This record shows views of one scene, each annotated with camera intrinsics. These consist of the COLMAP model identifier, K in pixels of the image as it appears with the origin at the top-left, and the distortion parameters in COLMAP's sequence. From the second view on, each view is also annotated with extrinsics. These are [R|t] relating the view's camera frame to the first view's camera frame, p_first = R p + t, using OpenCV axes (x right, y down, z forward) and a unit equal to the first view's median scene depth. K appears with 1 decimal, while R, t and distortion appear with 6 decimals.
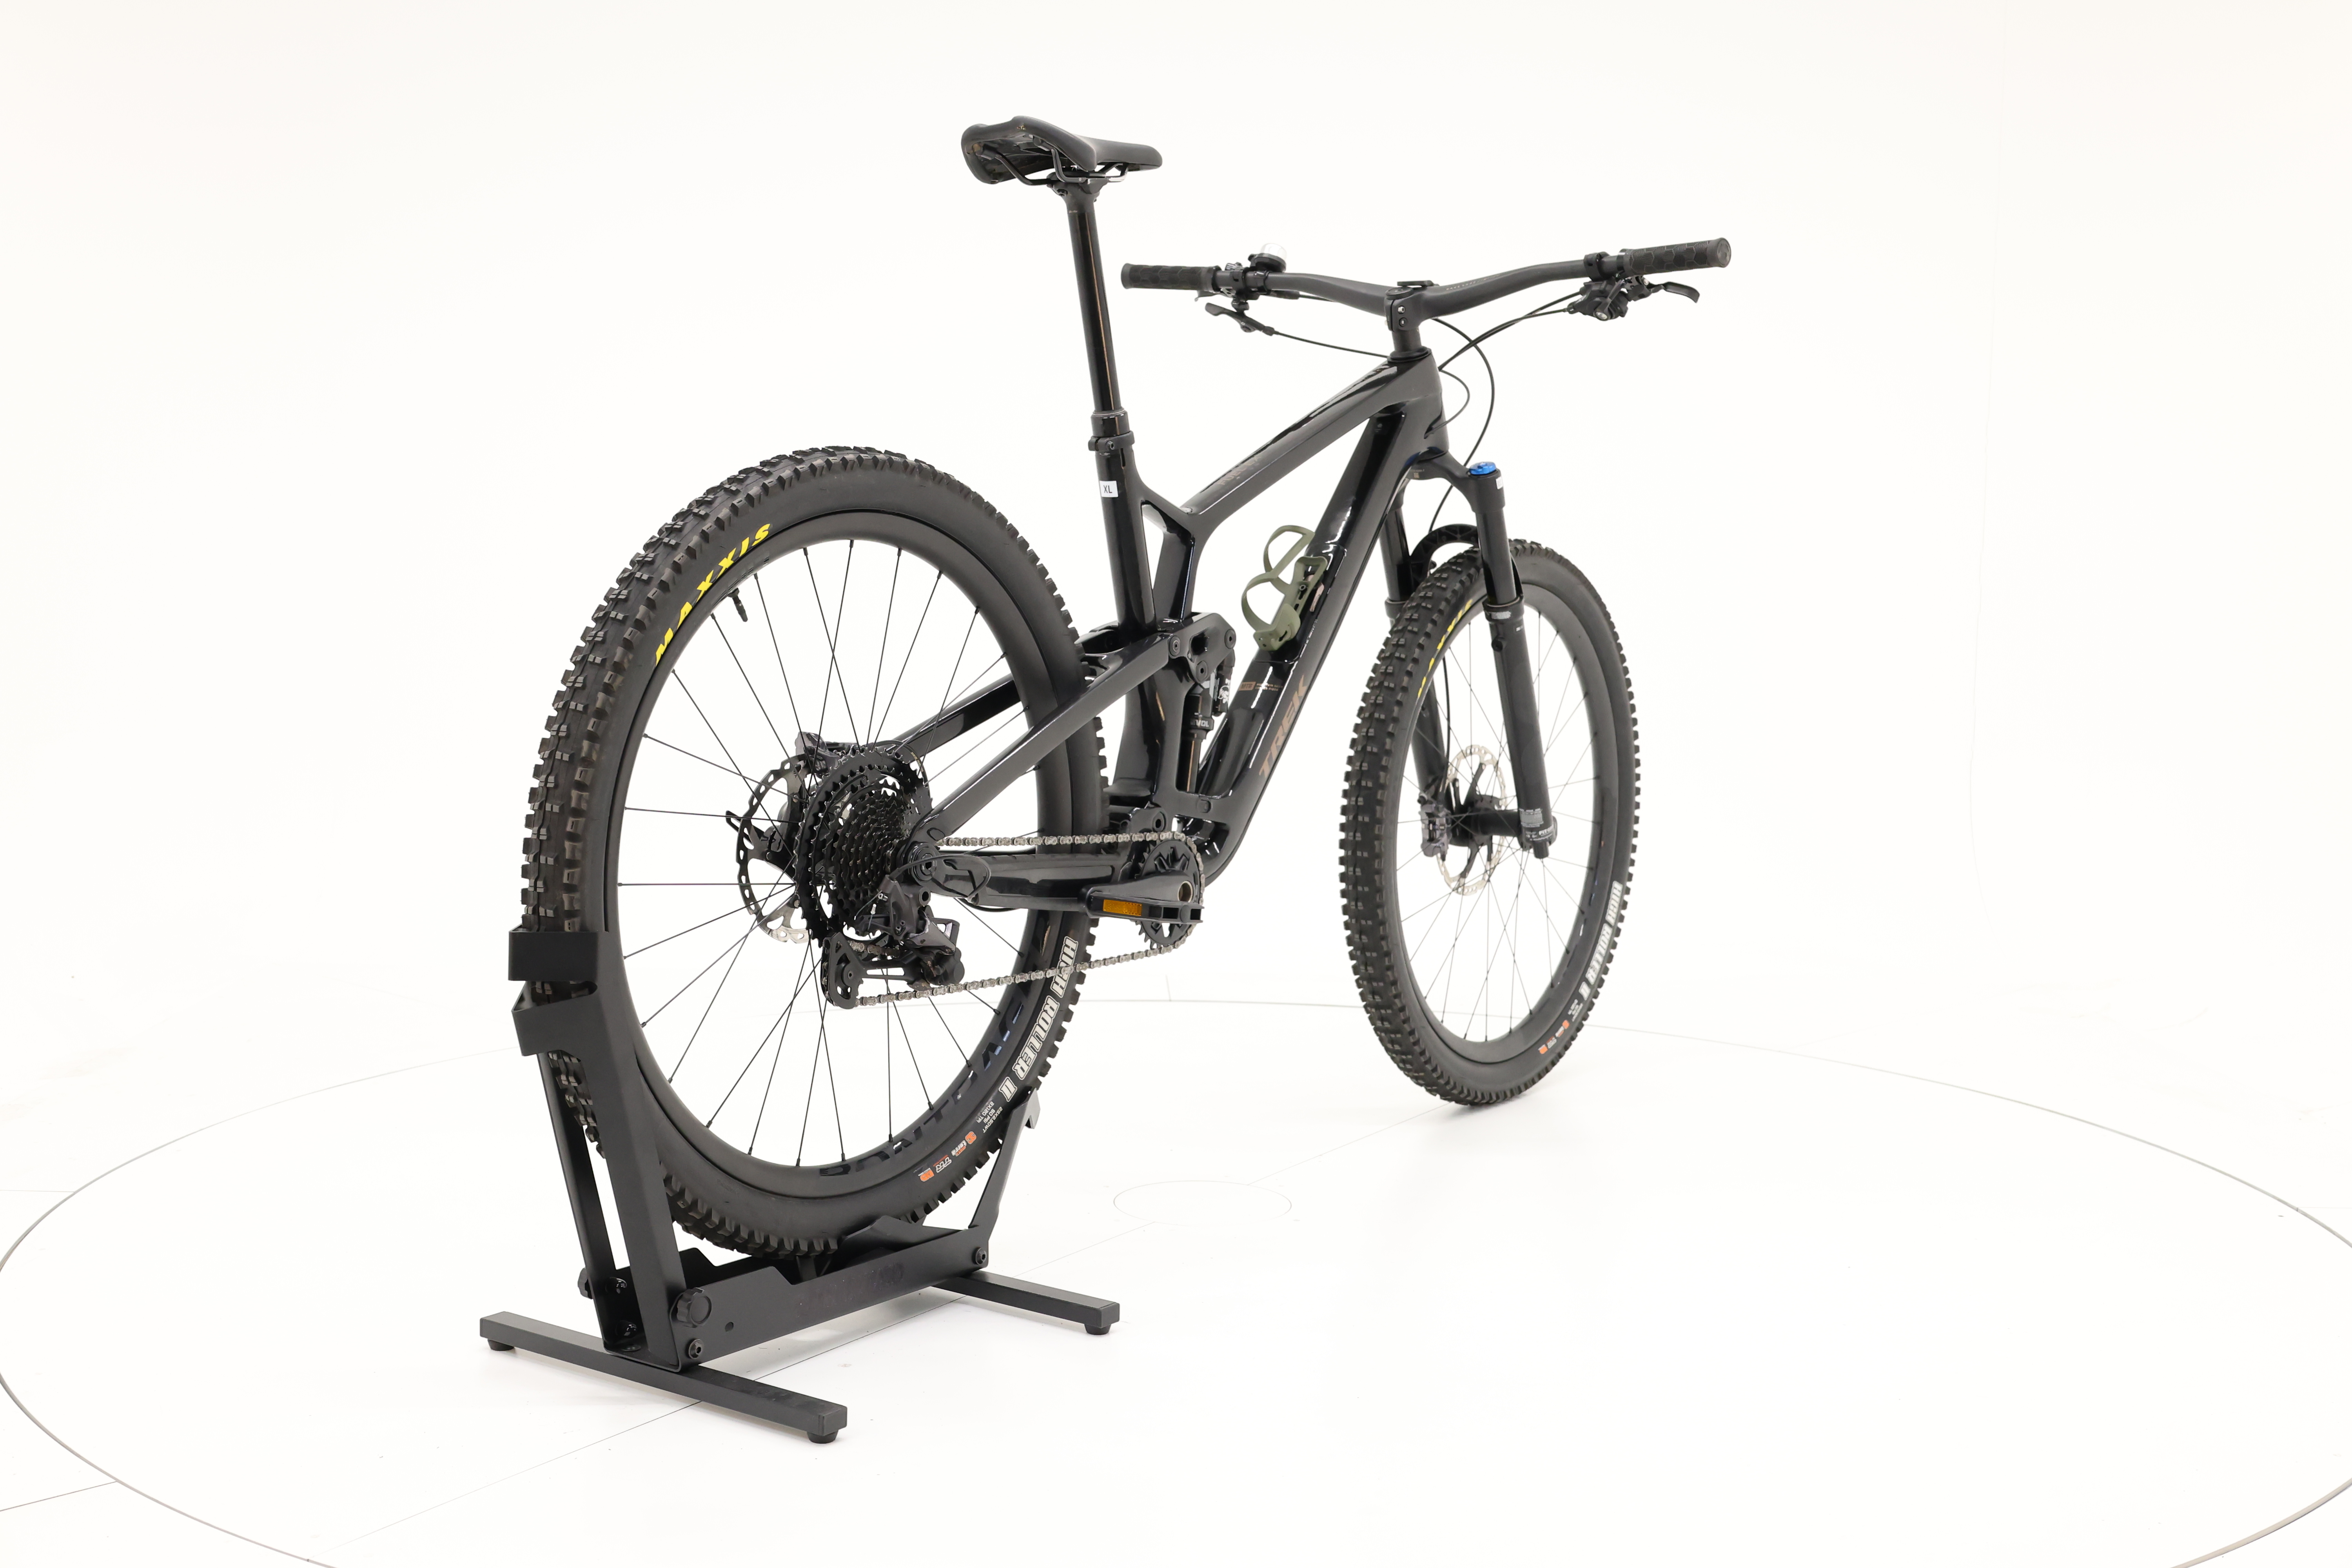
lens RADIAL K [[2646.9, 0, 1174.9], [0, 2646.9, 781.8], [0, 0, 1]] dist [0.030616, 0.000000]
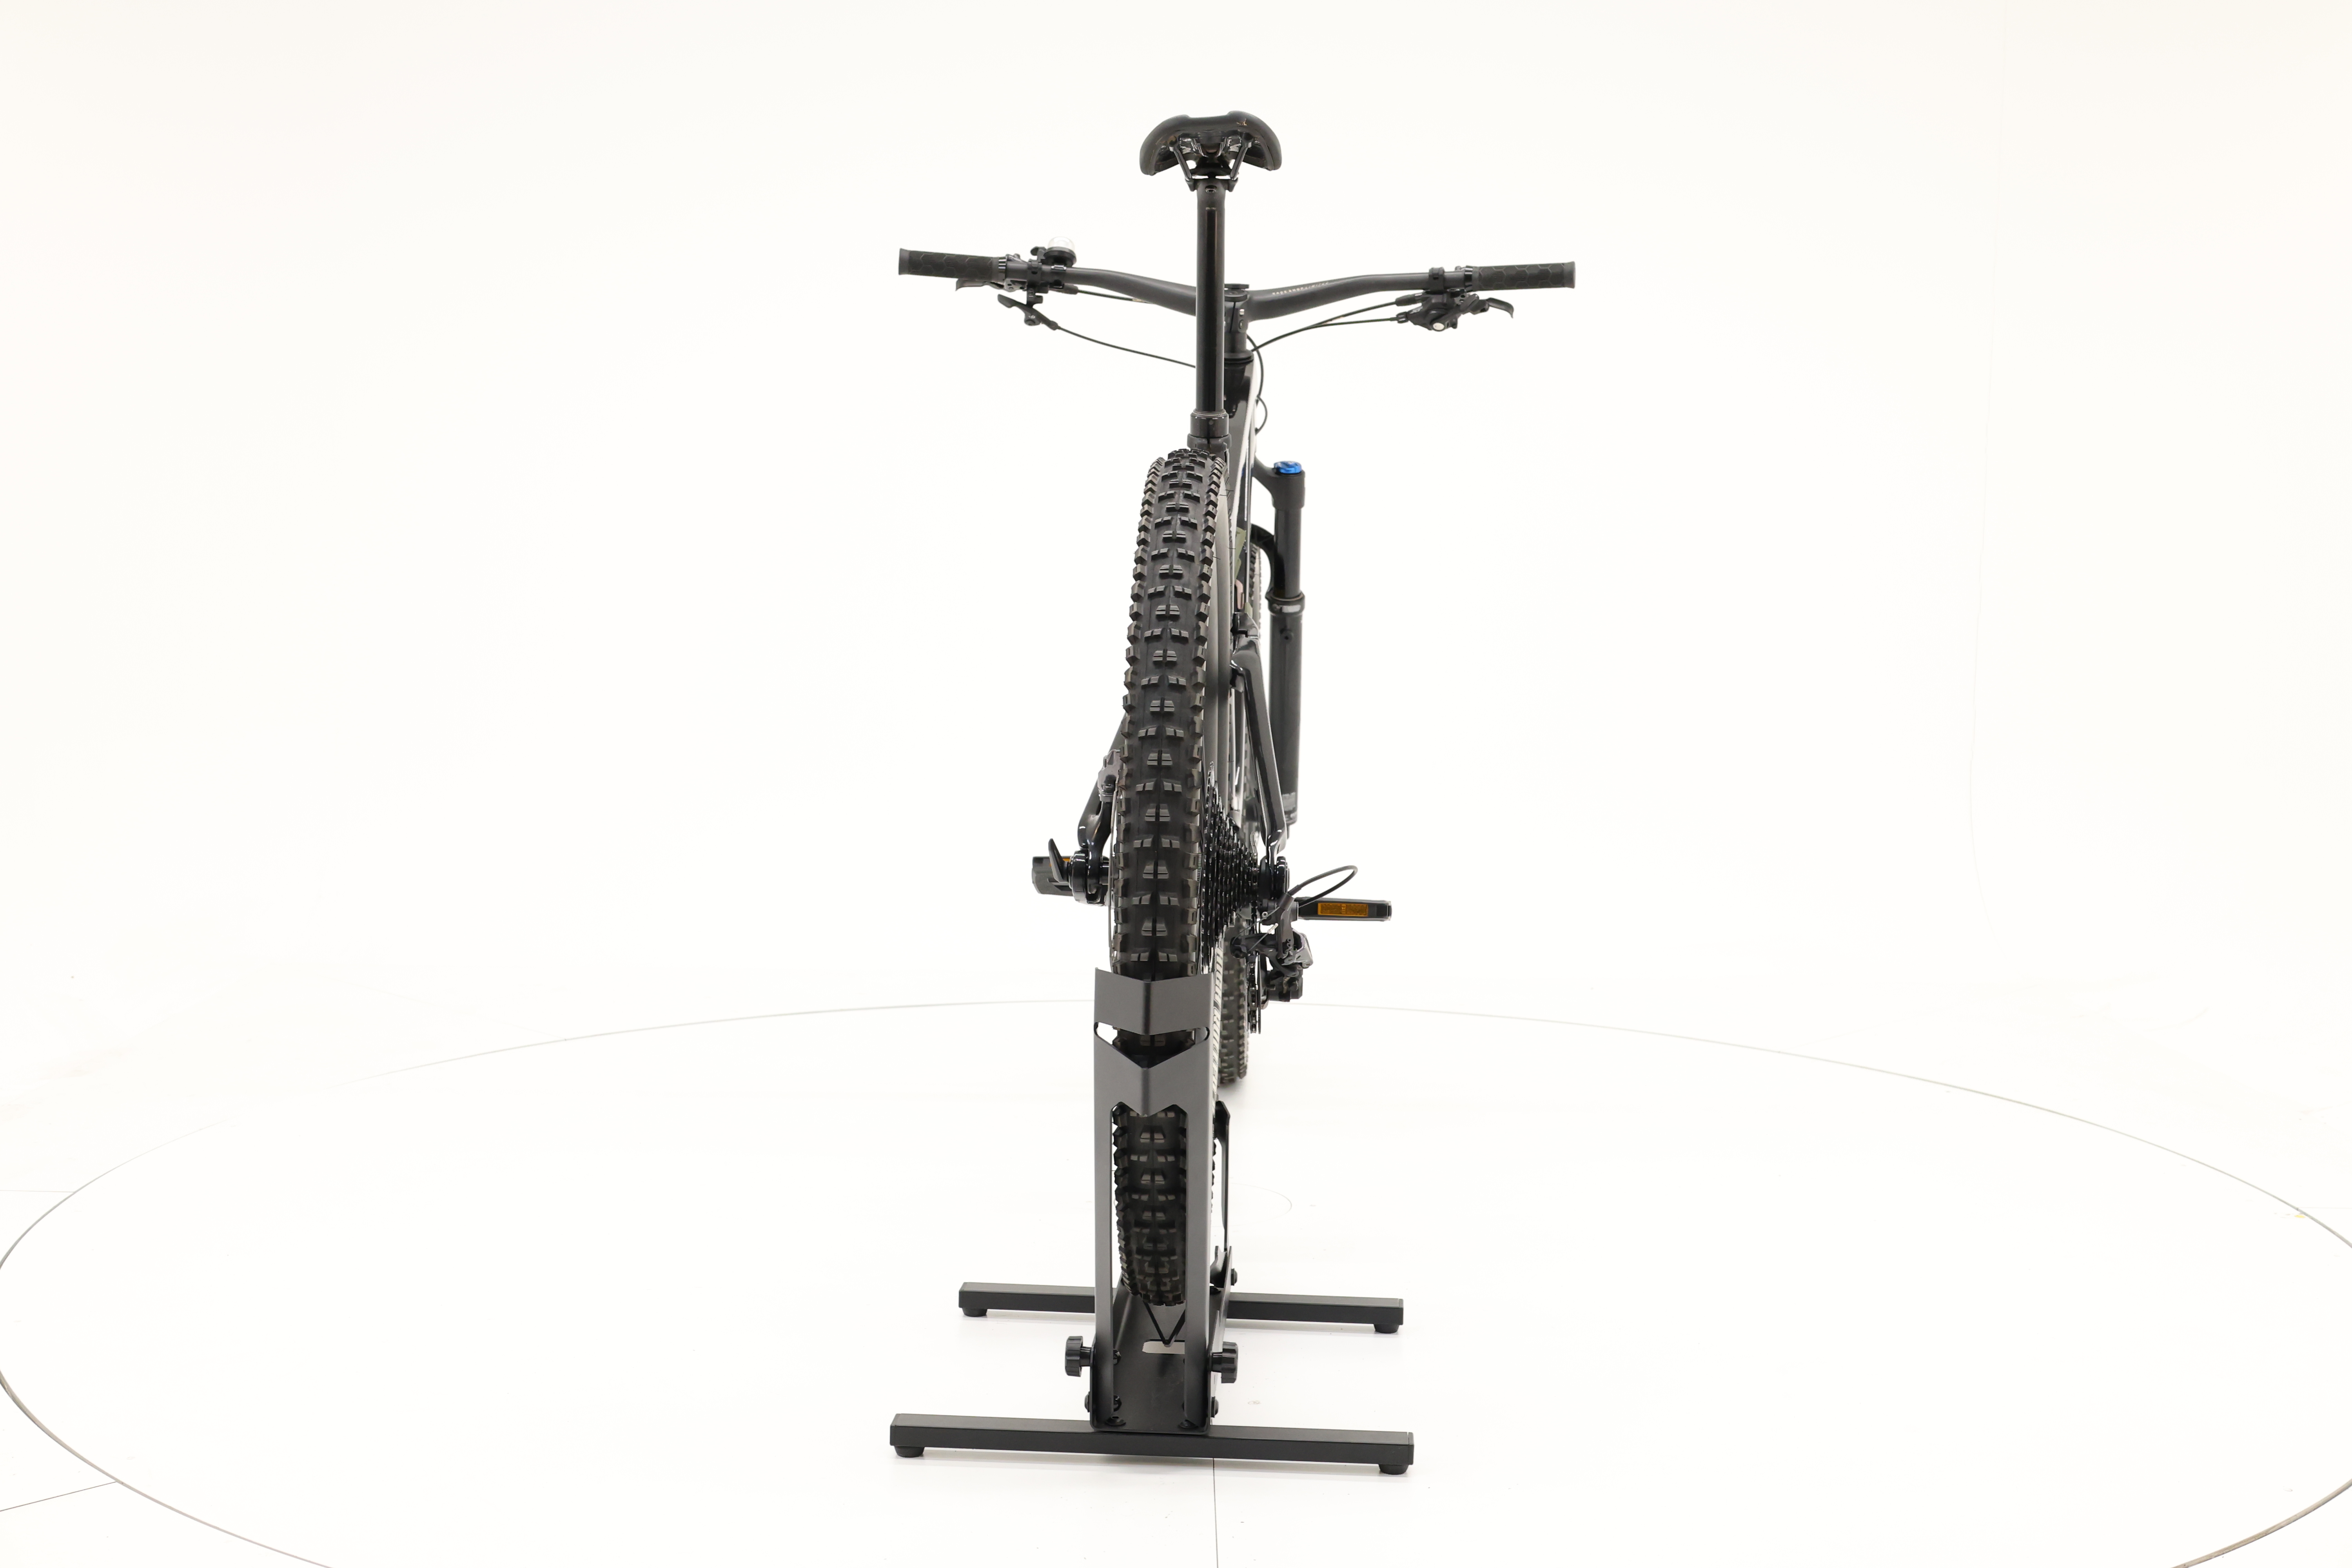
lens RADIAL K [[2646.9, 0, 1179.3], [0, 2646.9, 783.3], [0, 0, 1]] dist [0.030616, 0.000000]
pose [[0.845836, -0.055063, 0.530593, -0.553592], [0.049784, 0.998465, 0.024255, -0.025563], [-0.531115, 0.005899, 0.847279, 0.166767]]
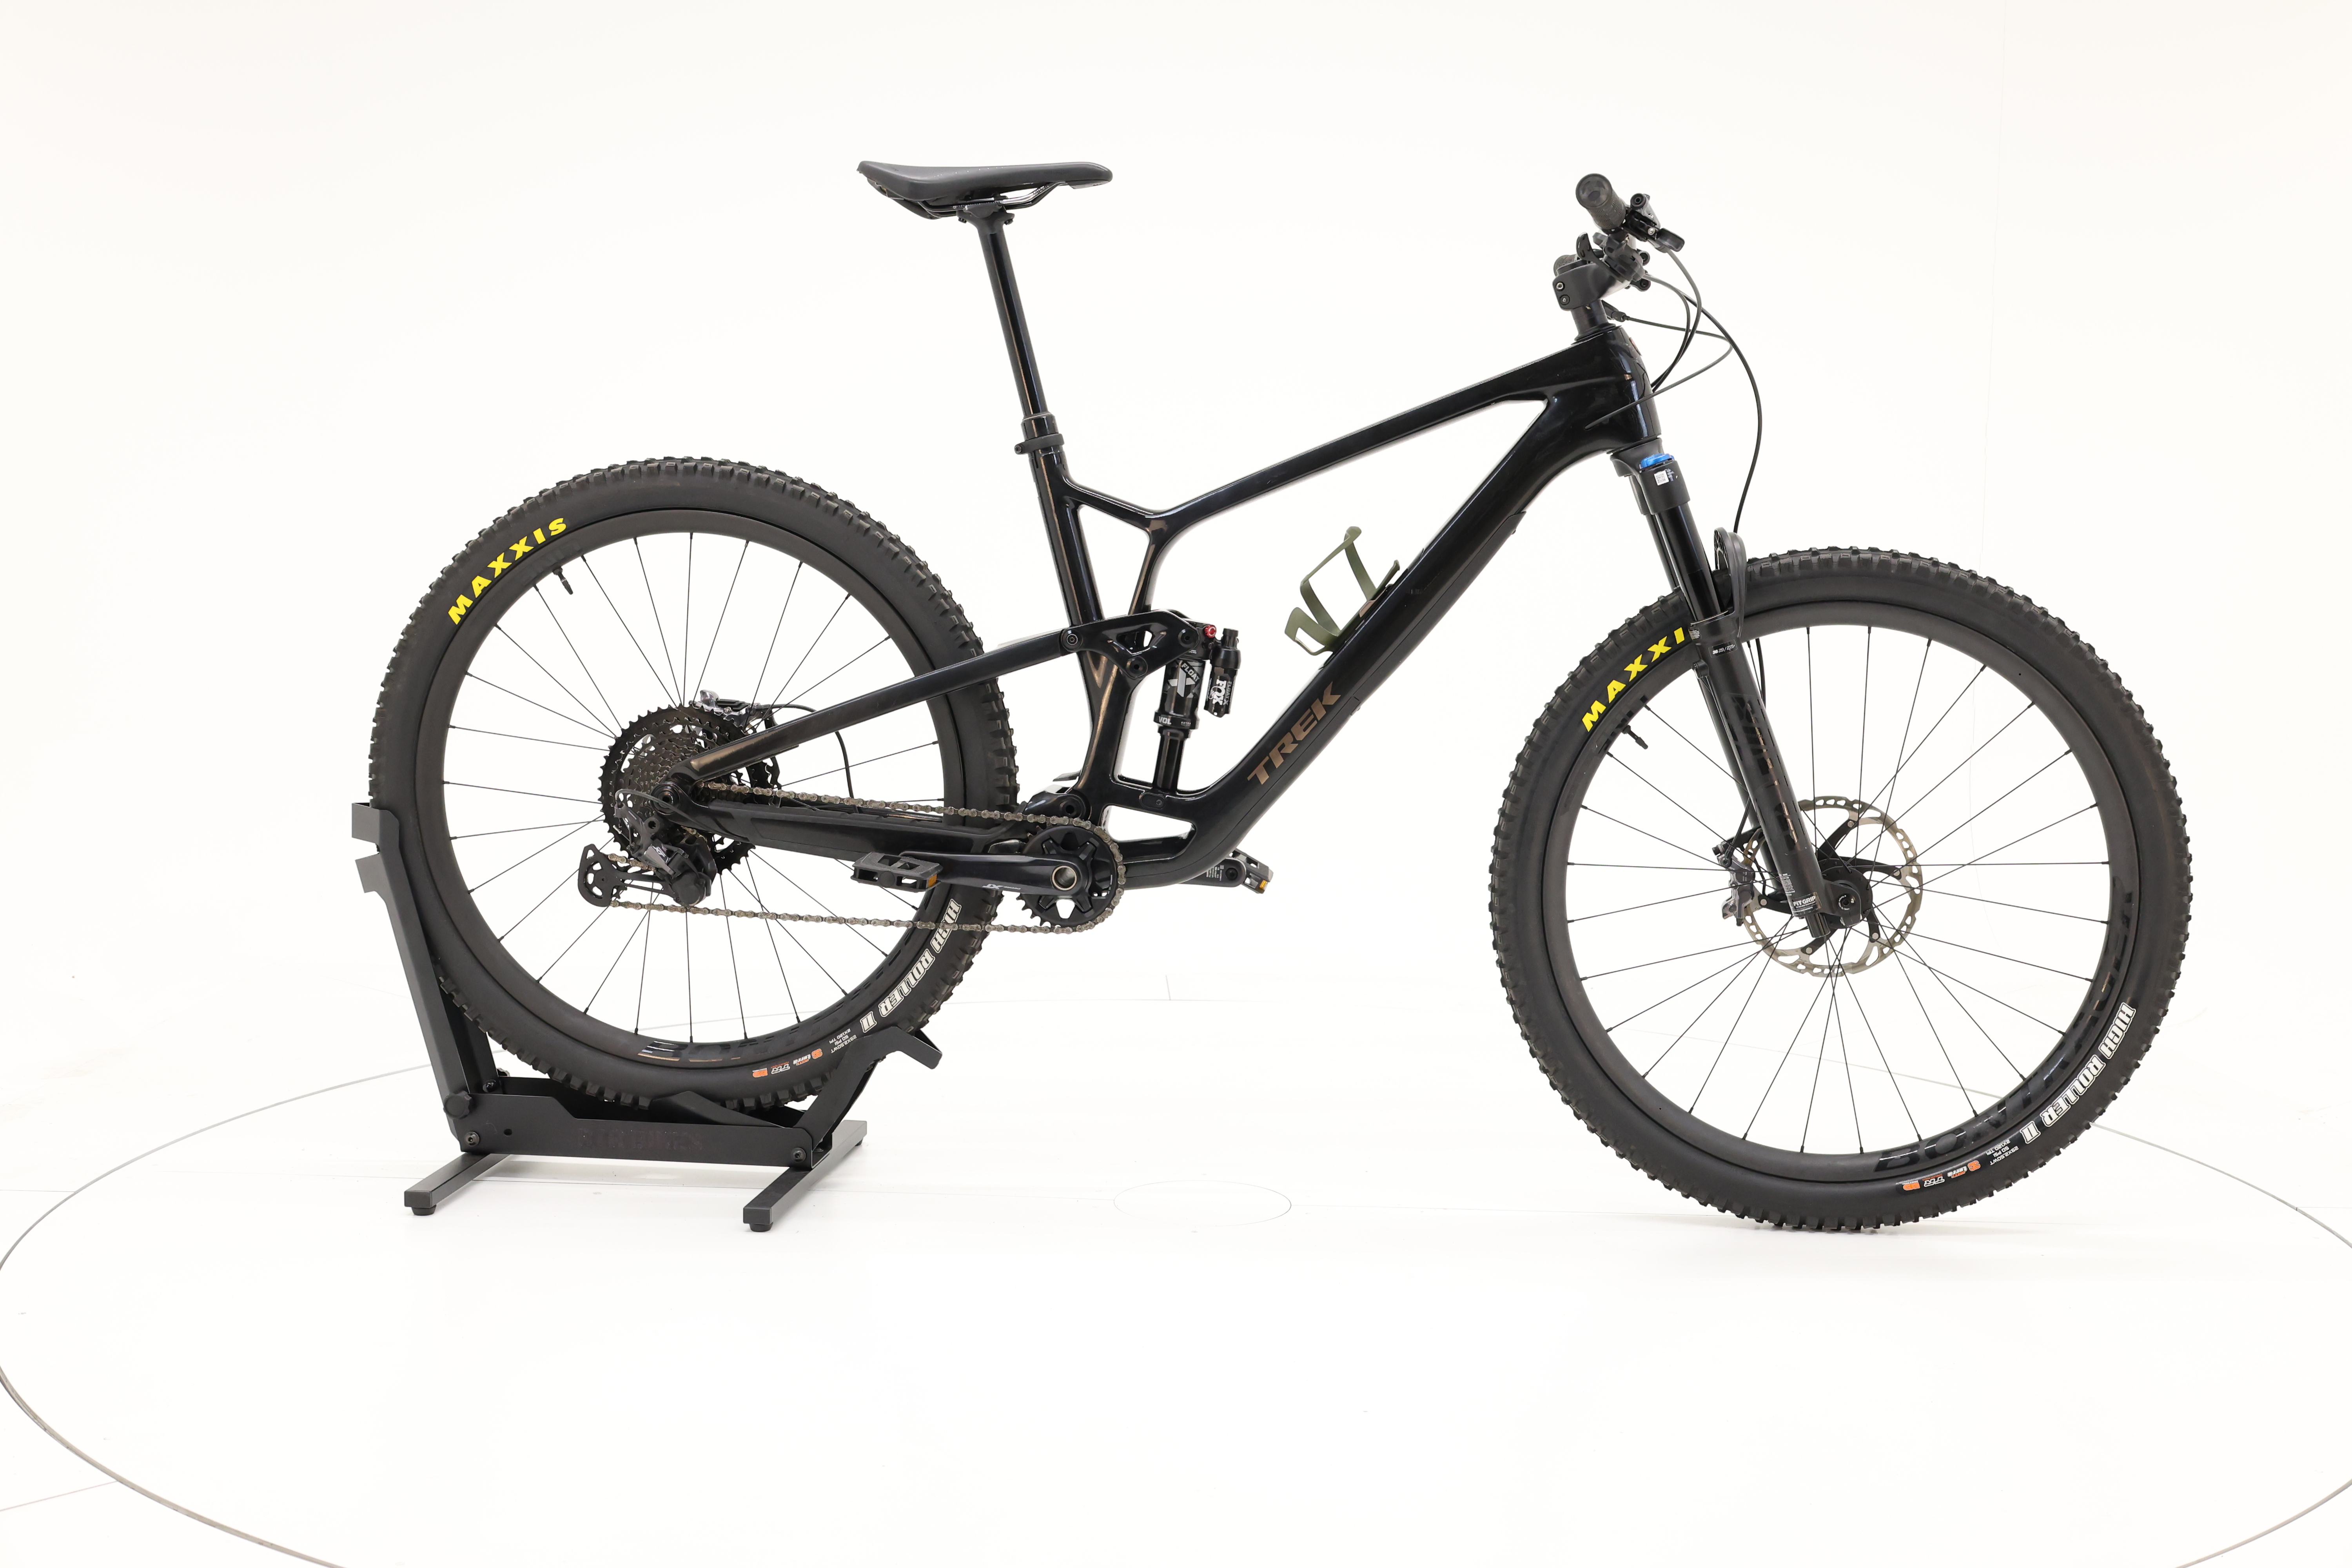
lens RADIAL K [[2646.9, 0, 1185.2], [0, 2646.9, 791.3], [0, 0, 1]] dist [0.030616, 0.000000]
pose [[0.491512, 0.081094, -0.867087, 0.921024], [-0.093021, 0.994848, 0.040313, -0.037588], [0.865888, 0.060843, 0.496524, 0.519694]]
